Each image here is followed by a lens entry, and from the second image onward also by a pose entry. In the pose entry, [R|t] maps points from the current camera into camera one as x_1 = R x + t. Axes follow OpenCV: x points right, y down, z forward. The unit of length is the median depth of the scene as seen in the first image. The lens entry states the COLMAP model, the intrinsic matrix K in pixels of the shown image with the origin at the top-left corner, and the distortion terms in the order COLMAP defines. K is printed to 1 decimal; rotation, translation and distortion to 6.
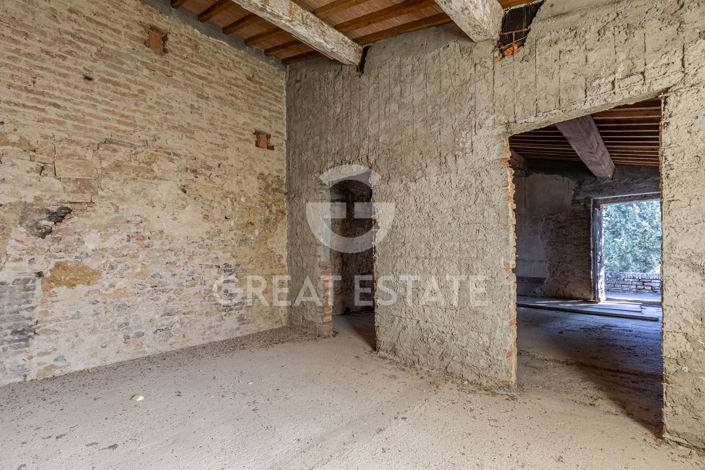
lens RADIAL K [[315.3, 0, 351.6], [0, 315.3, 238.7], [0, 0, 1]] dist [0.000281, -0.000054]
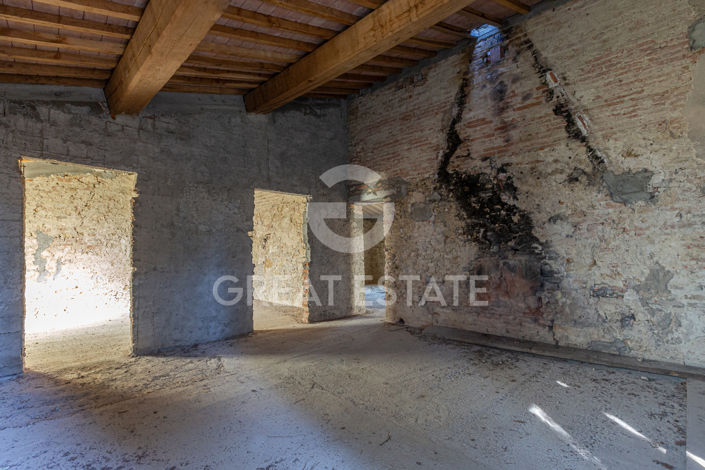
lens RADIAL K [[315.3, 0, 351.6], [0, 315.3, 238.7], [0, 0, 1]] dist [0.000281, -0.000054]
pose [[-0.015309, -0.043590, -0.998932, 0.704826], [0.049291, 0.997802, -0.044296, 0.028330], [0.998667, -0.049917, -0.013127, 0.735616]]
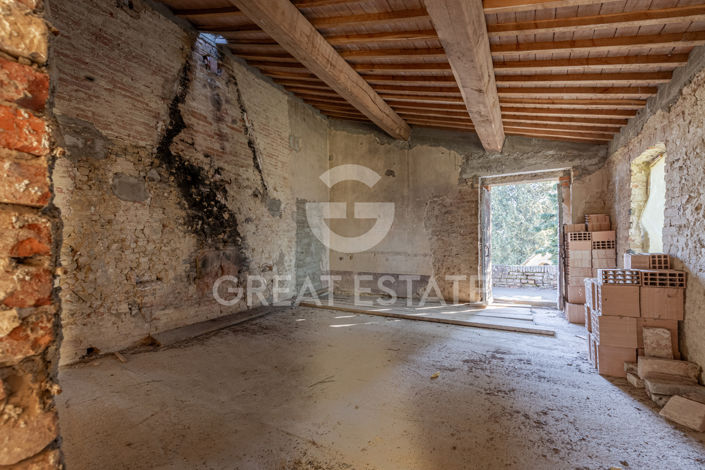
lens RADIAL K [[320.6, 0, 351.1], [0, 320.6, 232.3], [0, 0, 1]] dist [-0.000222, -0.000260]
pose [[0.963357, 0.004279, 0.268189, 0.225492], [-0.005809, 0.999971, 0.004912, 0.012470], [-0.268161, -0.006290, 0.963354, 0.297633]]
